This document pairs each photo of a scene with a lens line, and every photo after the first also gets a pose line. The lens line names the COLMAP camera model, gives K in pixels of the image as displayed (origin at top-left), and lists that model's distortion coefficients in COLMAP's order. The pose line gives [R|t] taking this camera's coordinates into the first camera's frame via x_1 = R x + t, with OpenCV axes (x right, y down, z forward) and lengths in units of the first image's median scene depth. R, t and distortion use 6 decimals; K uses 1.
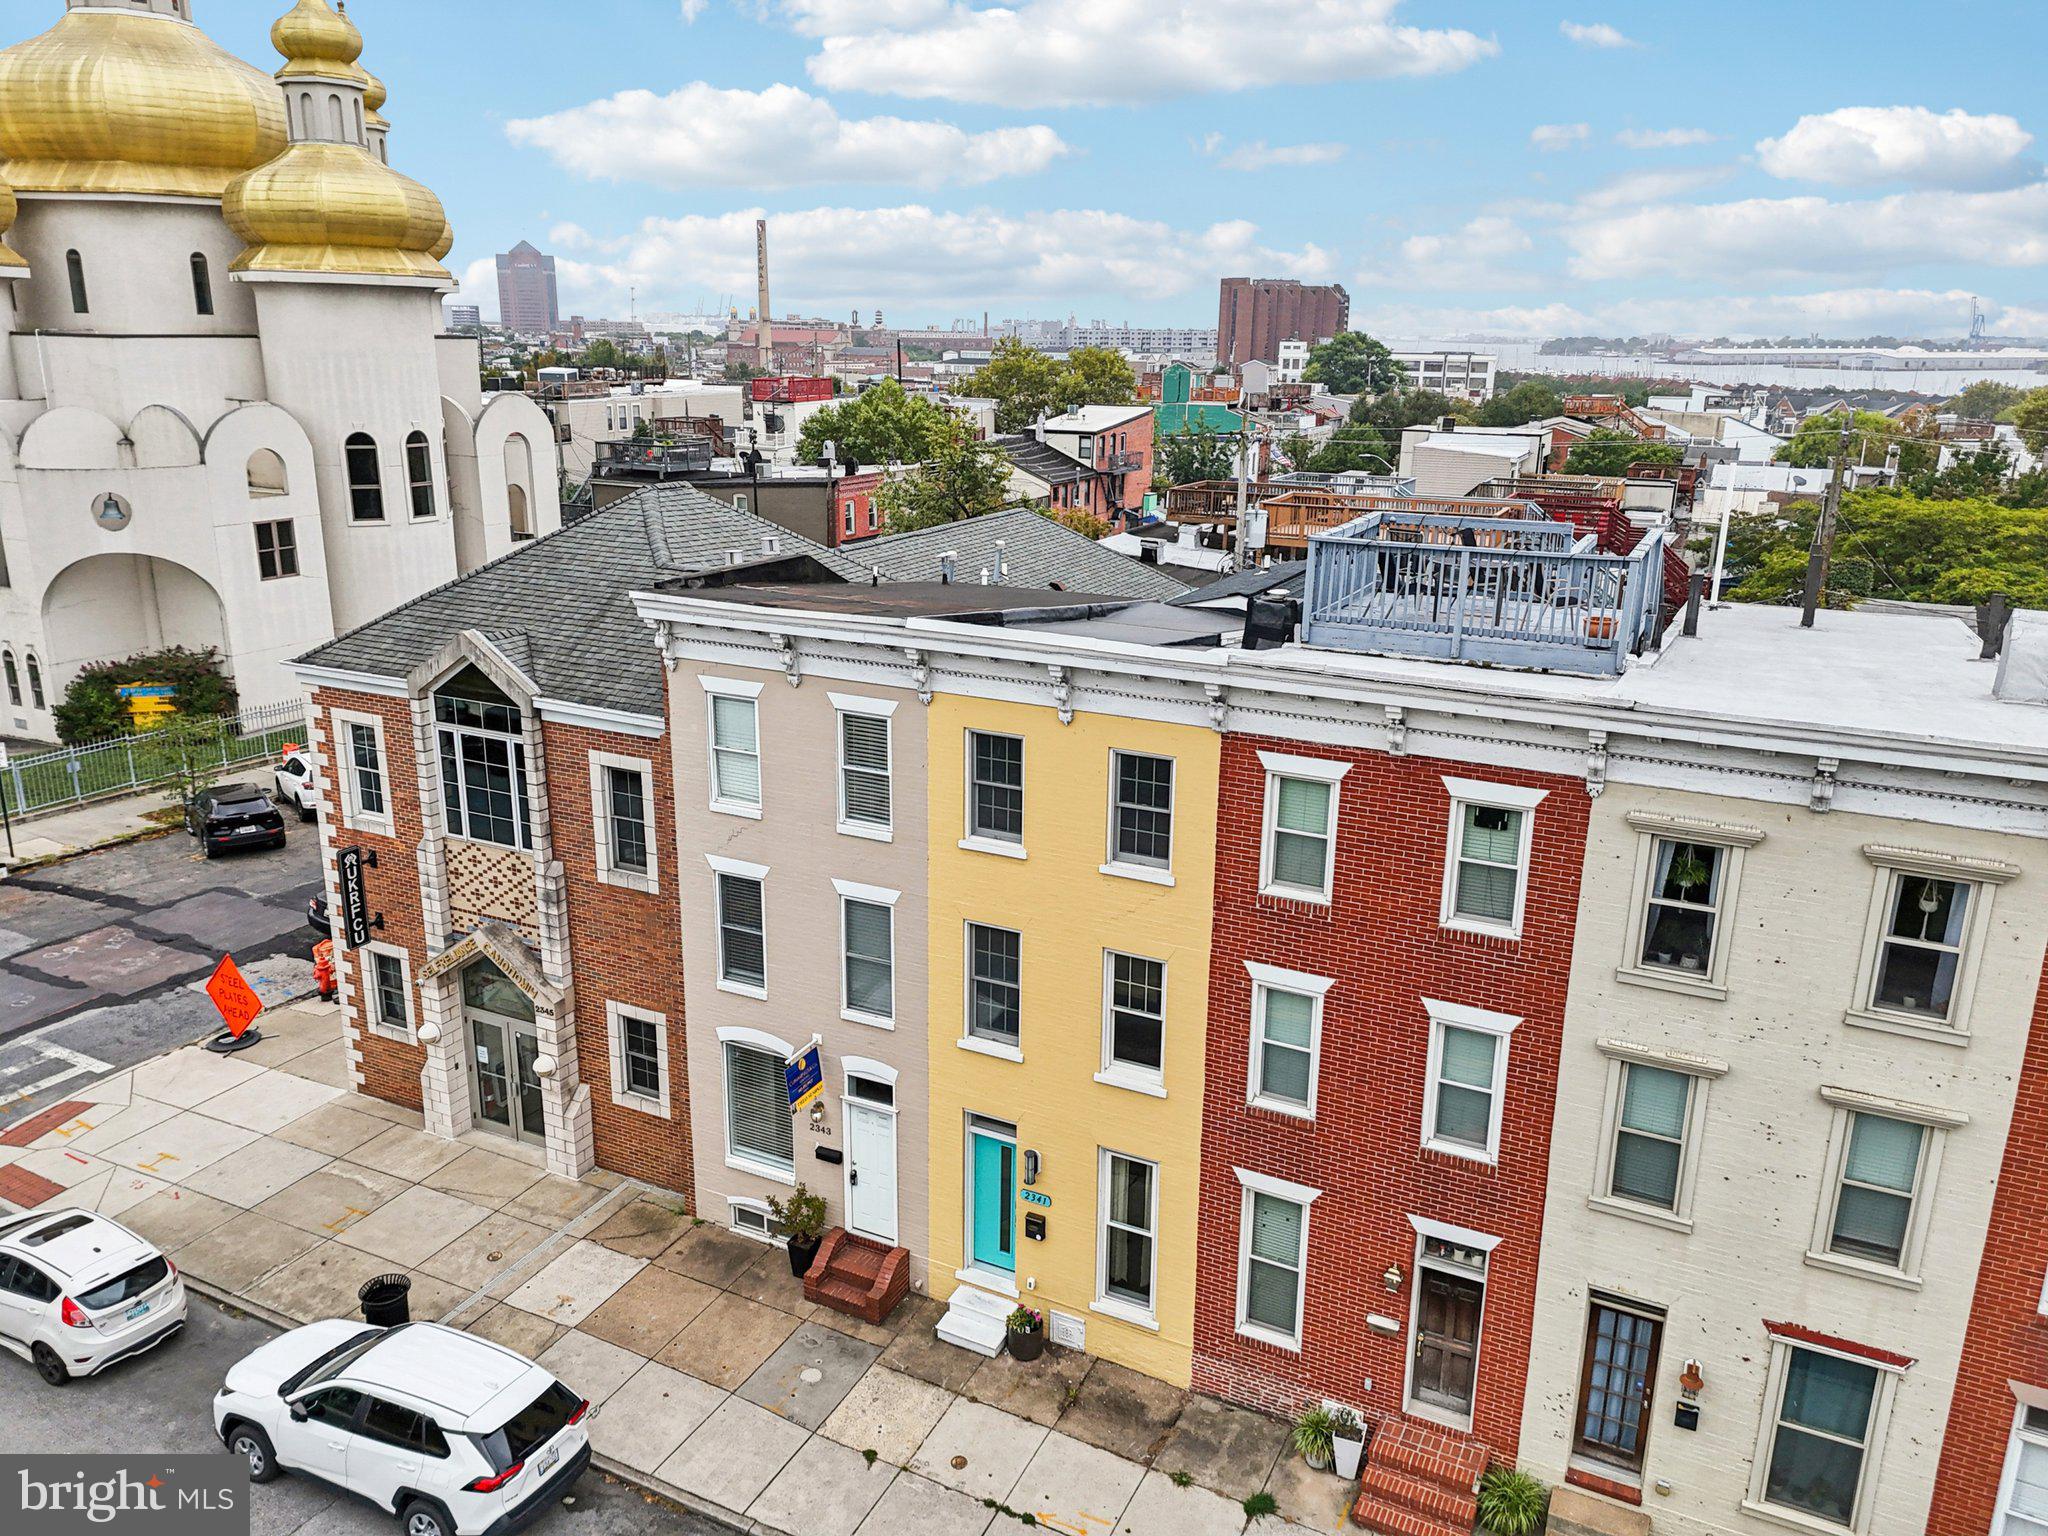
lens RADIAL K [[1493.5, 0, 1024.0], [0, 1493.5, 768.0], [0, 0, 1]] dist [0.071894, -0.082863]
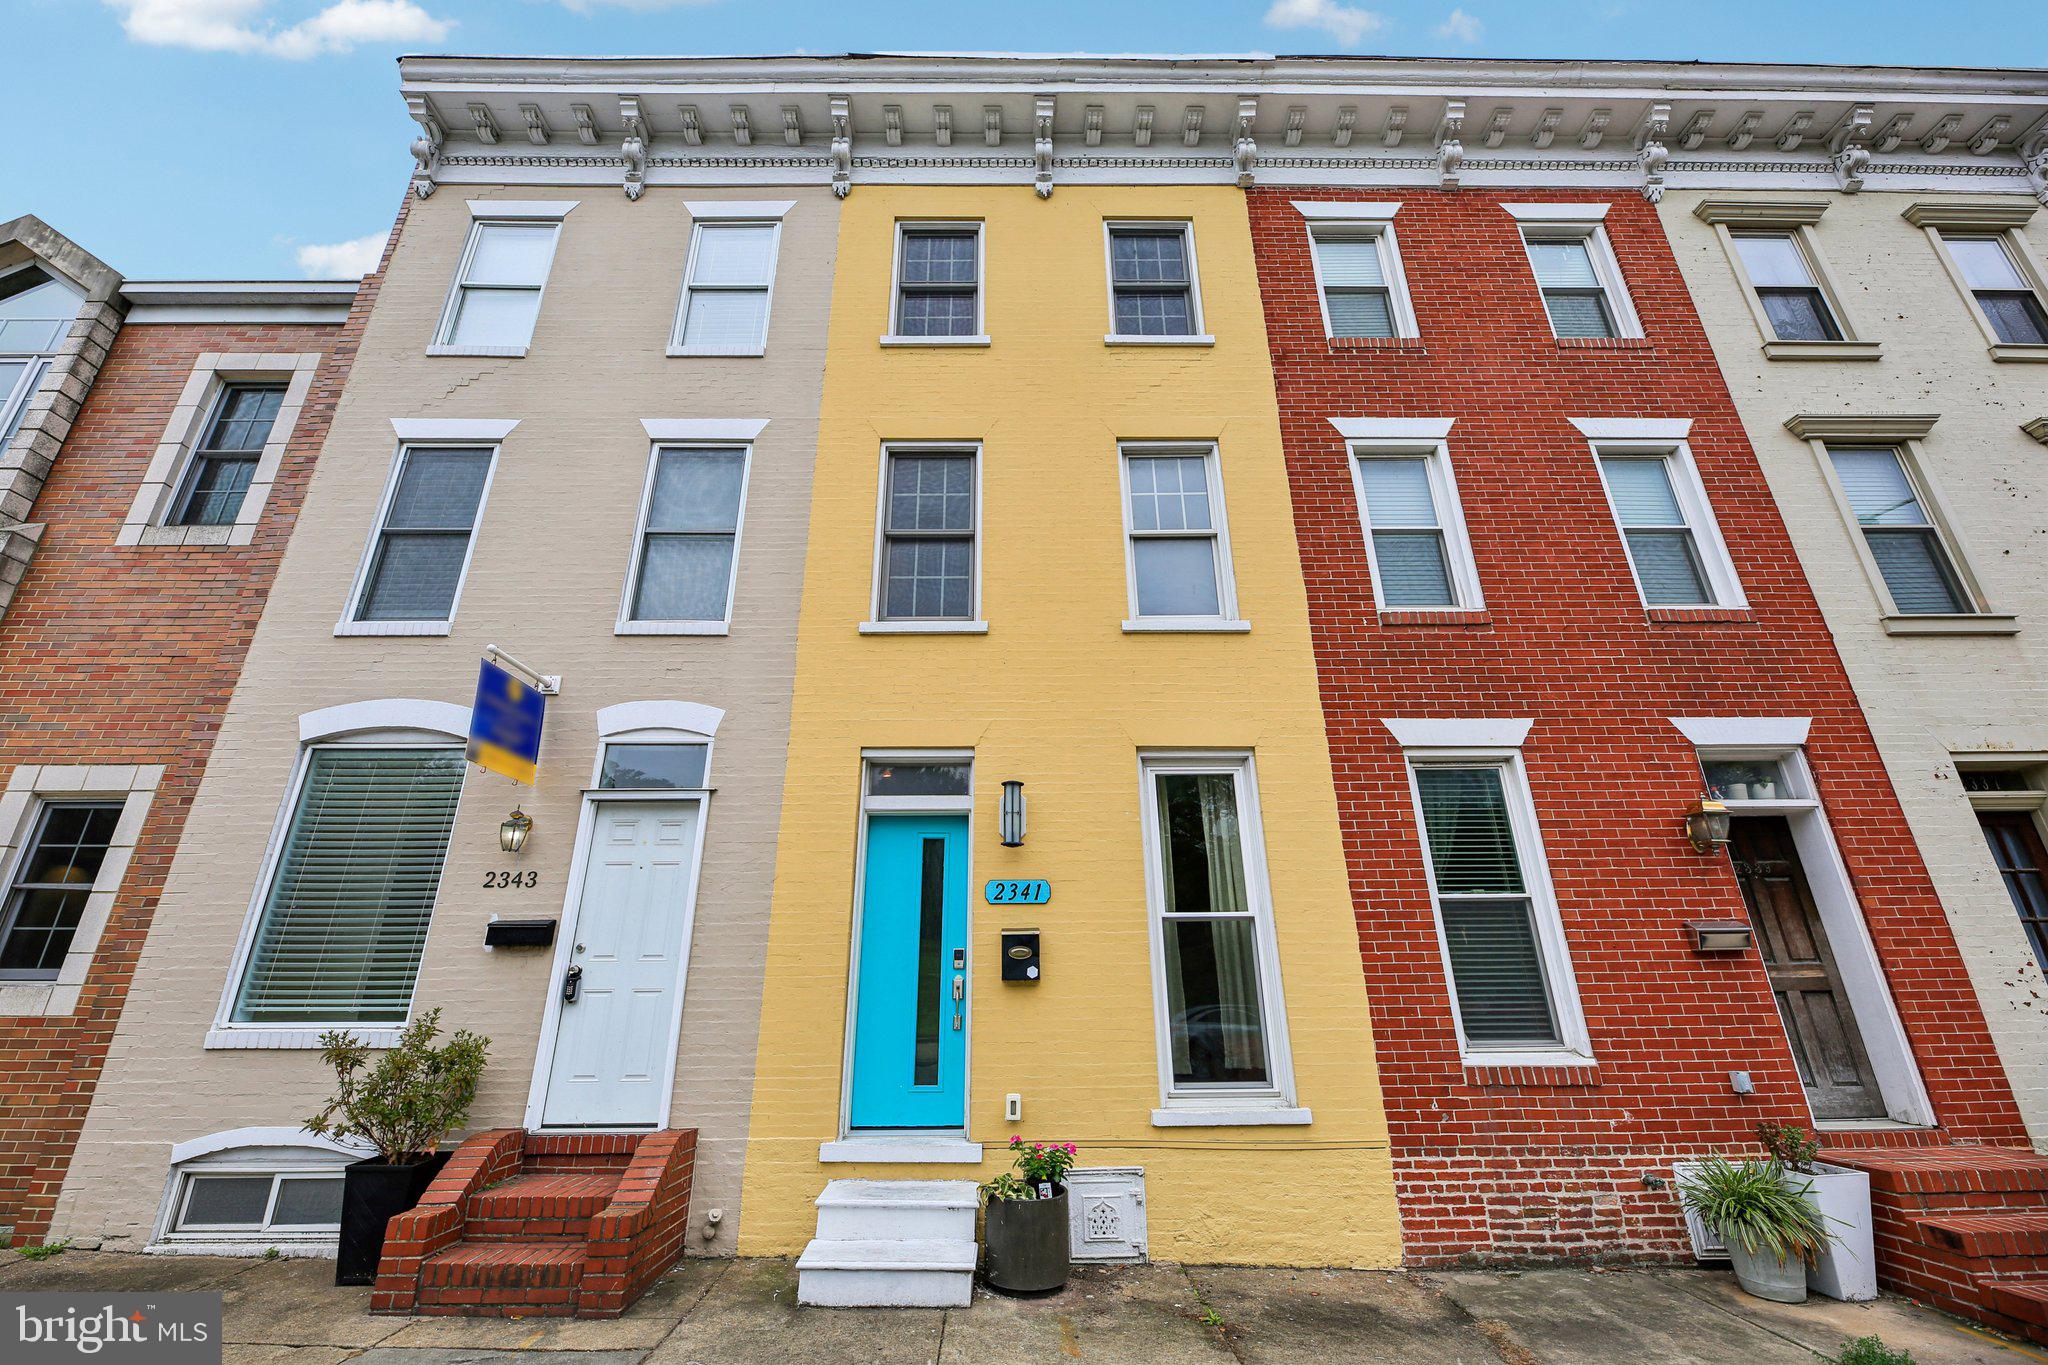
lens RADIAL K [[818.0, 0, 1018.3], [0, 818.0, 678.0], [0, 0, 1]] dist [0.002902, -0.005464]
pose [[0.889656, 0.148495, 0.431811, -0.121173], [0.144284, 0.805782, -0.574367, 0.384301], [-0.433236, 0.573292, 0.695444, 0.760743]]
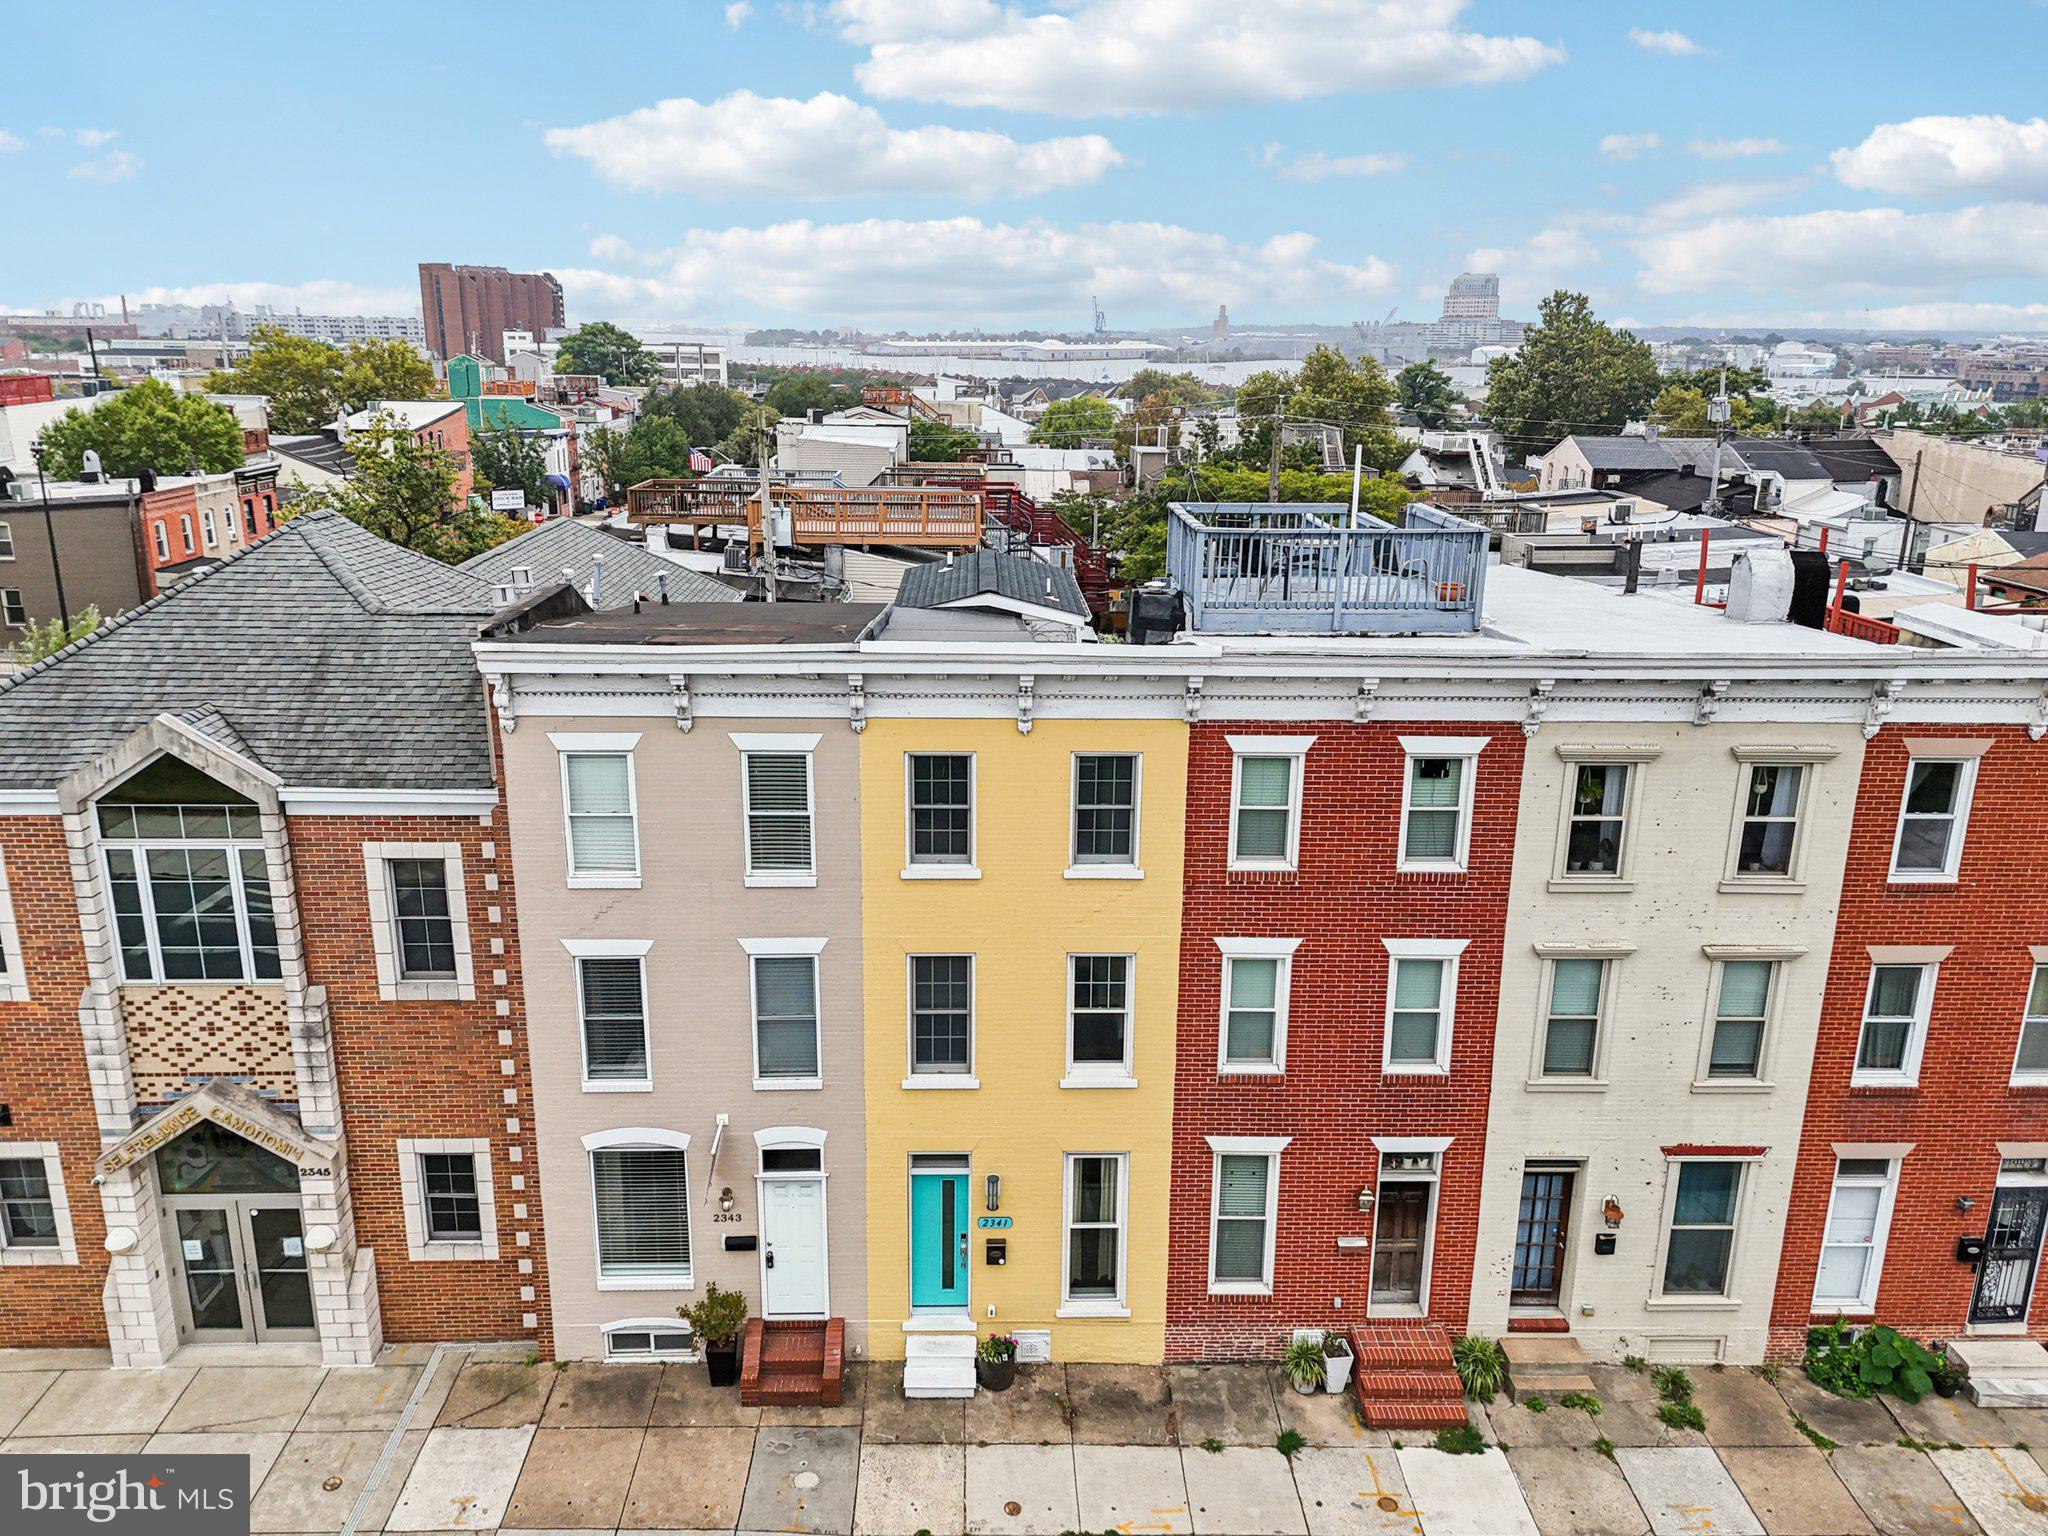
lens RADIAL K [[1493.5, 0, 1024.0], [0, 1493.5, 768.0], [0, 0, 1]] dist [0.071894, -0.082863]
pose [[0.881148, -0.133816, 0.453510, -0.375444], [0.131249, 0.990648, 0.037299, -0.039354], [-0.454260, 0.026657, 0.890470, 0.114923]]
